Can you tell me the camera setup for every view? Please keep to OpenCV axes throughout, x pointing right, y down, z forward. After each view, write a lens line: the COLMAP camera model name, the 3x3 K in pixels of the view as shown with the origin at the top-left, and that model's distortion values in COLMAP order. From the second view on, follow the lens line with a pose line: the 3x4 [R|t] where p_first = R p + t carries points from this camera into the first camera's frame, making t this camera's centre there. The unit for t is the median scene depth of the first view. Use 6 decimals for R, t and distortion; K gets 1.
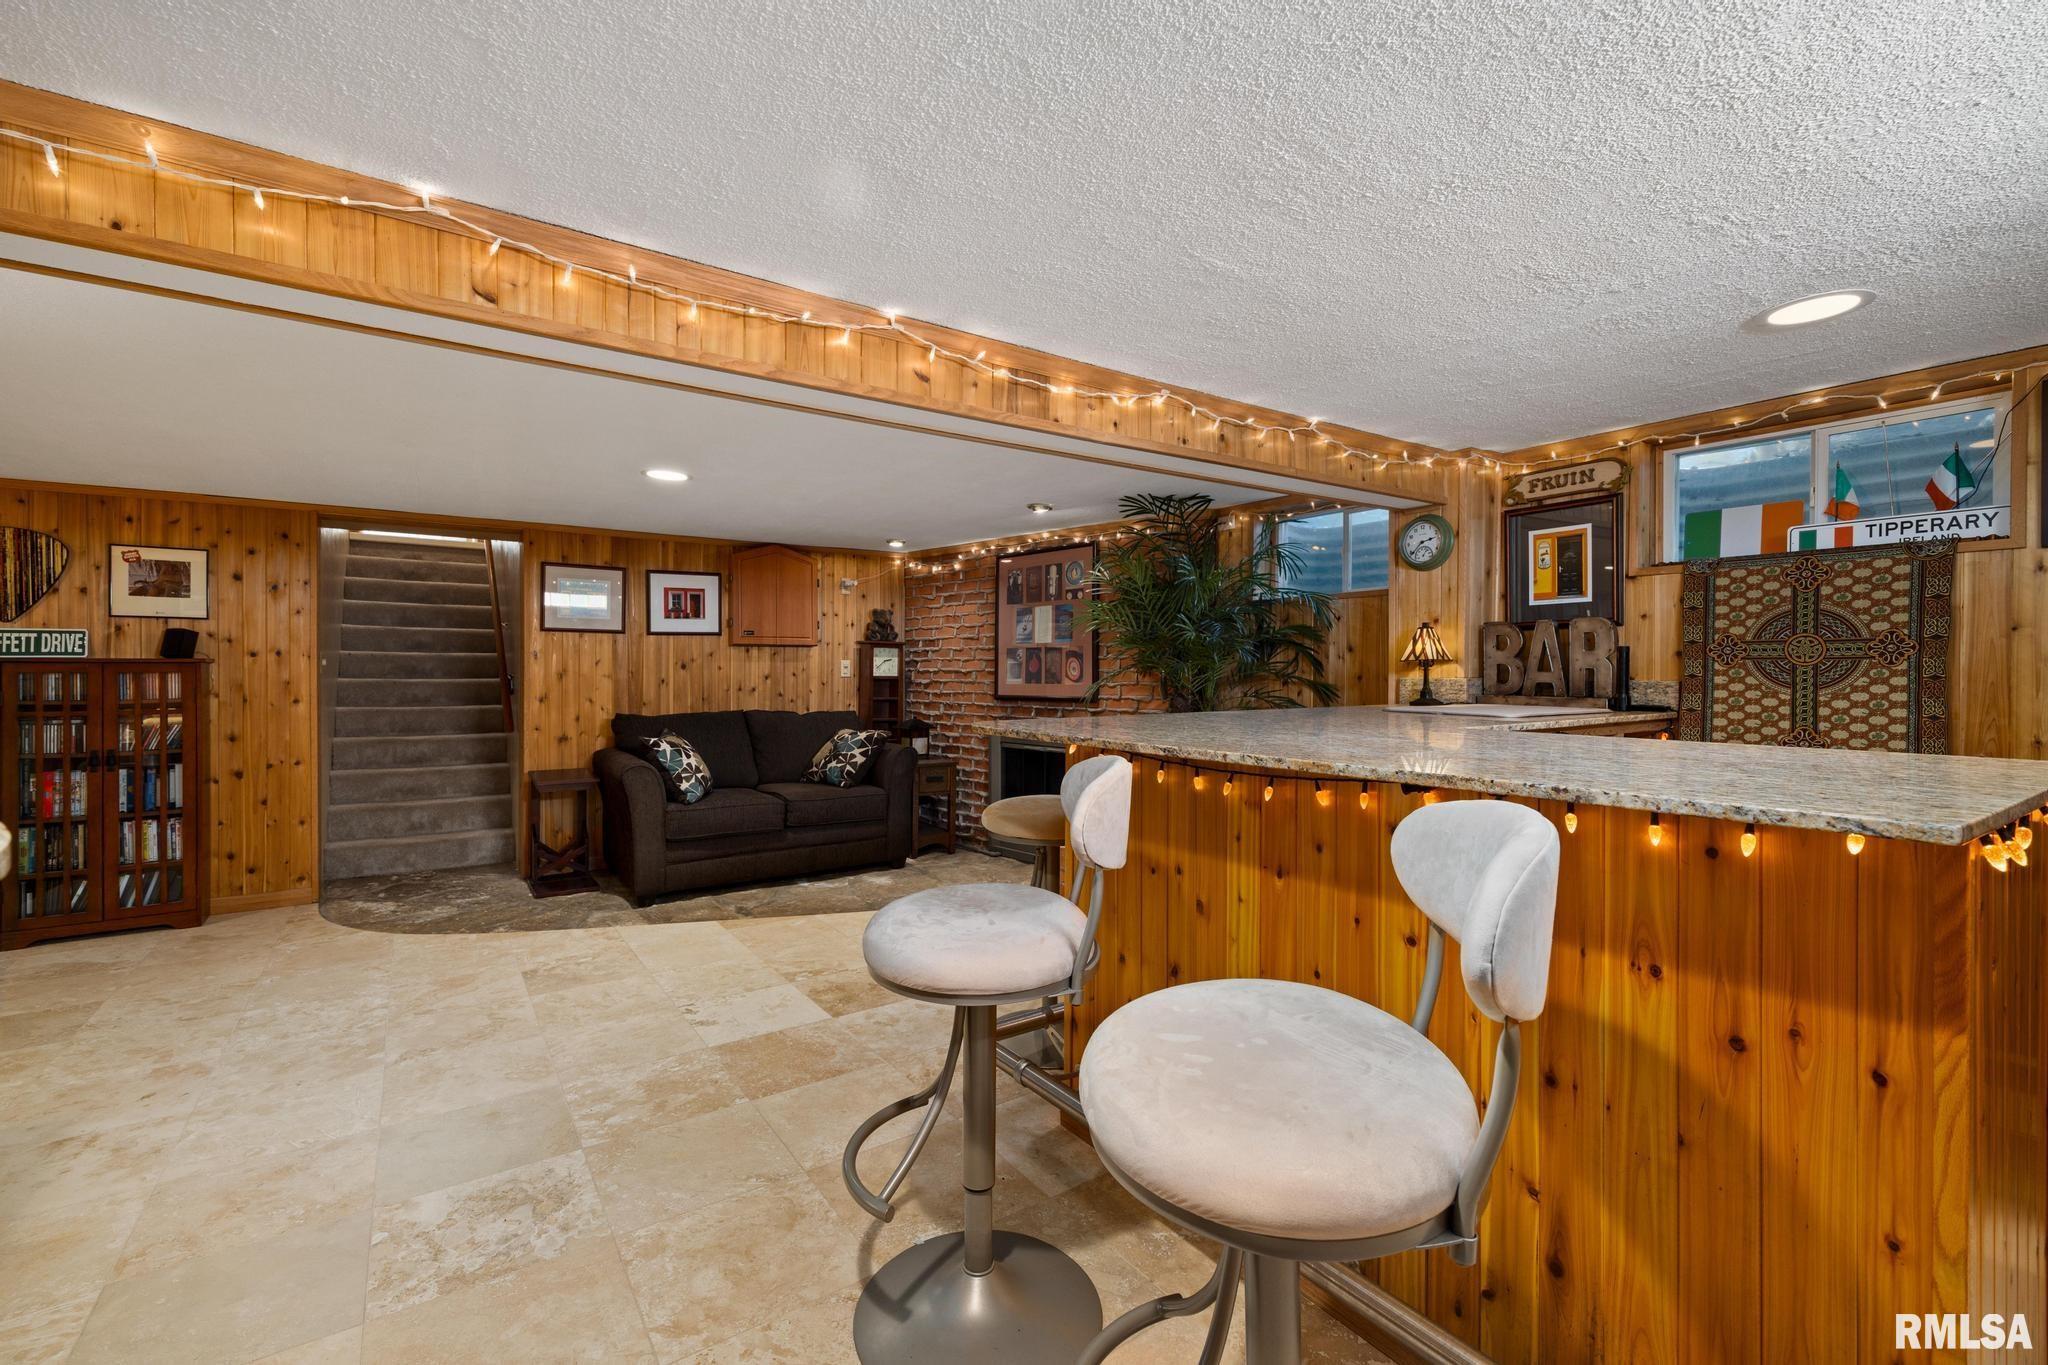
lens RADIAL K [[878.6, 0, 1024.8], [0, 878.6, 675.0], [0, 0, 1]] dist [0.009413, -0.000045]
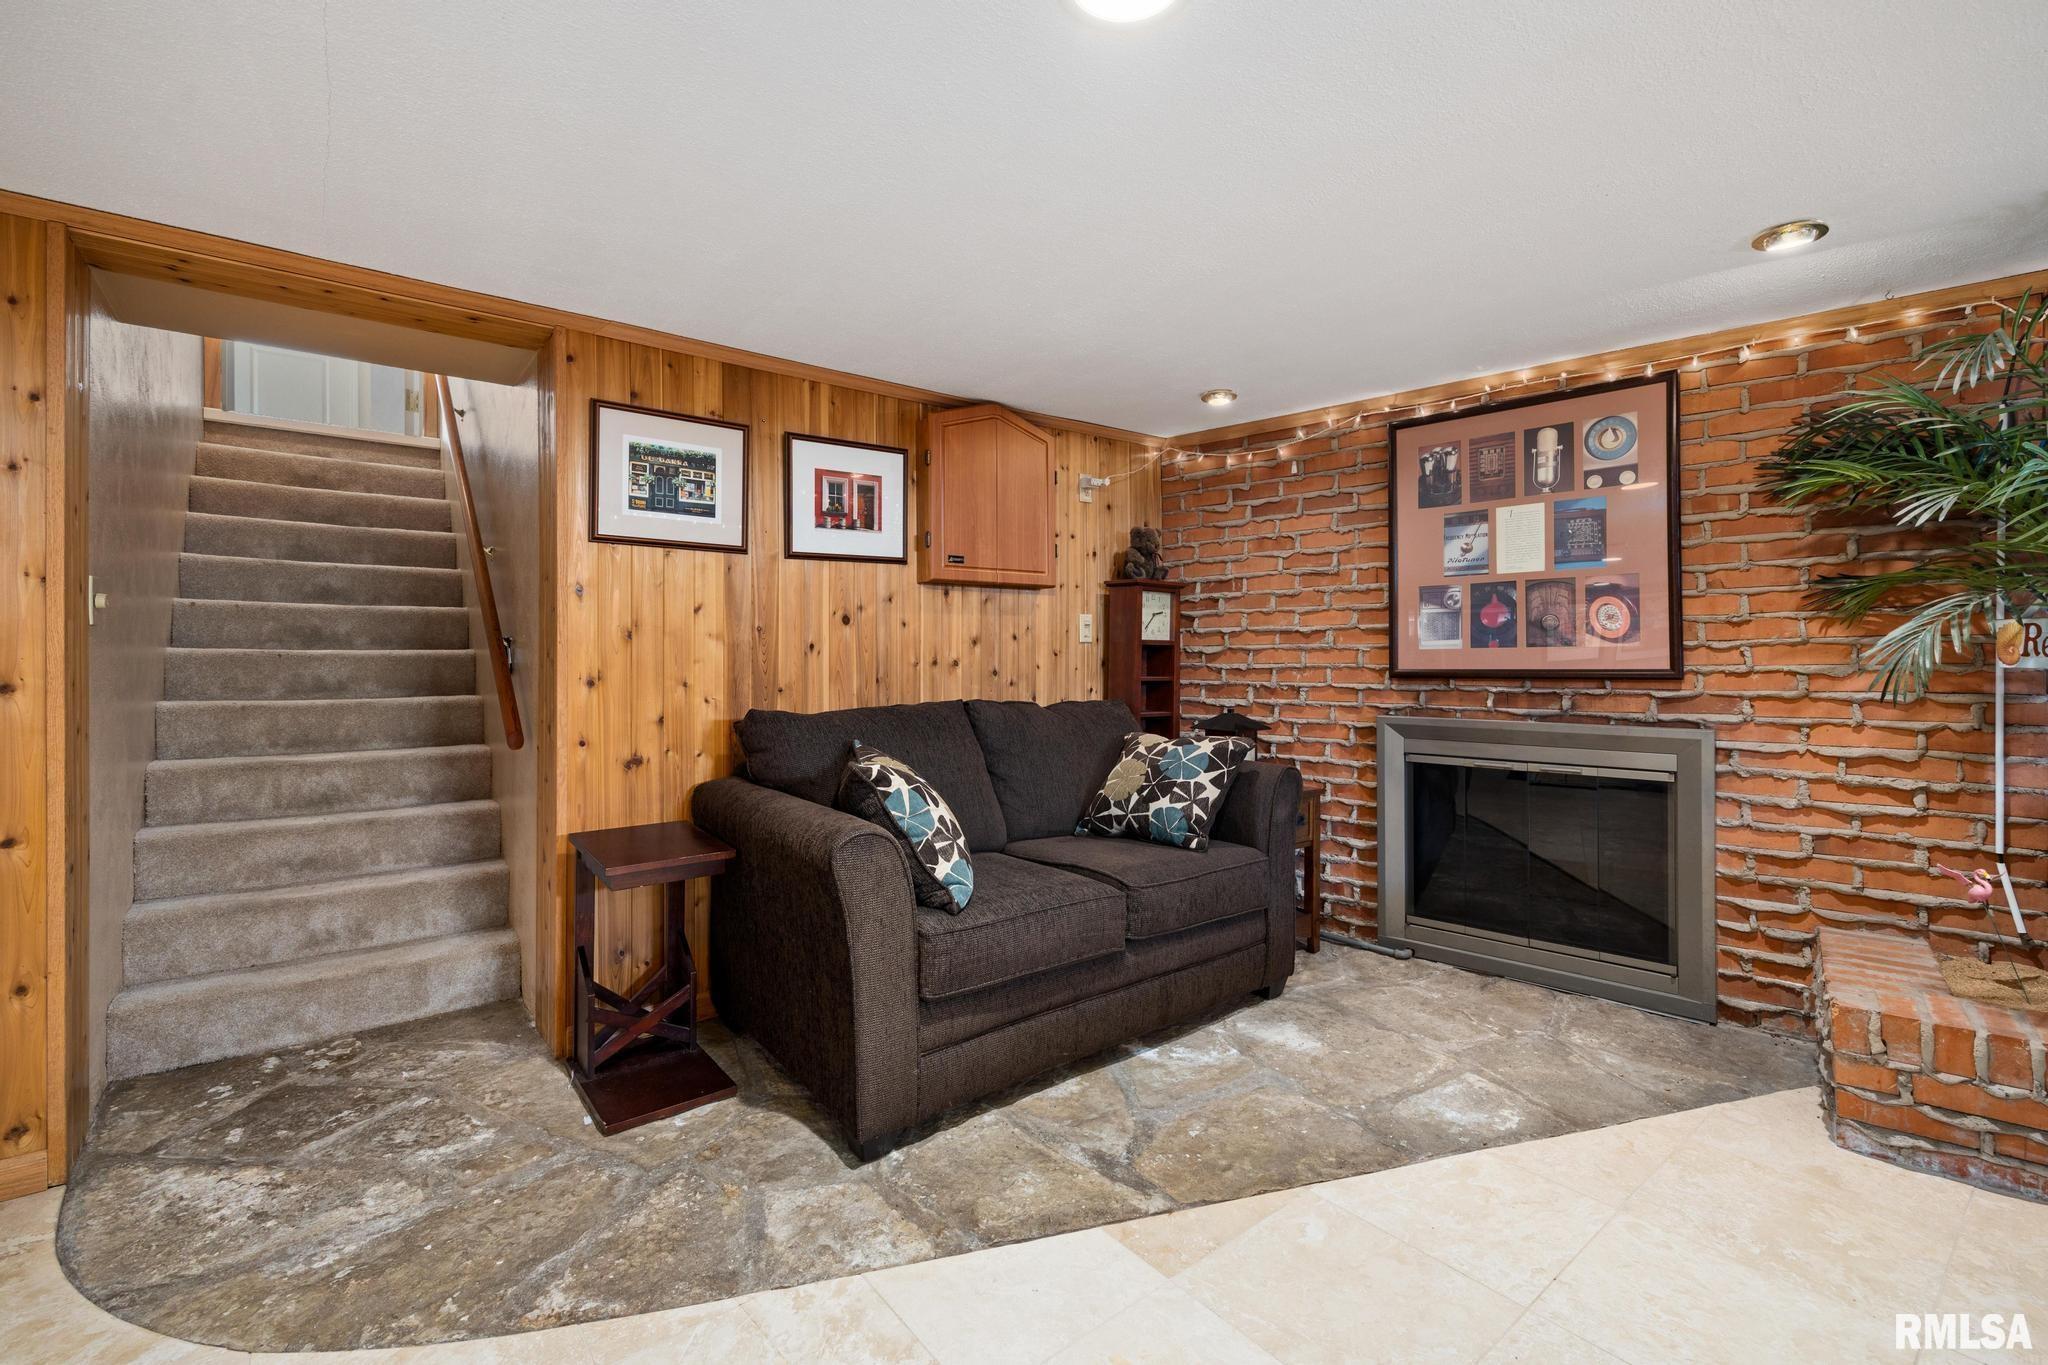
lens RADIAL K [[871.8, 0, 1013.9], [0, 871.8, 653.9], [0, 0, 1]] dist [0.009326, -0.000269]
pose [[0.997913, -0.005630, 0.064323, -0.325044], [0.006245, 0.999937, -0.009362, 0.016909], [-0.064266, 0.009745, 0.997885, 0.472483]]
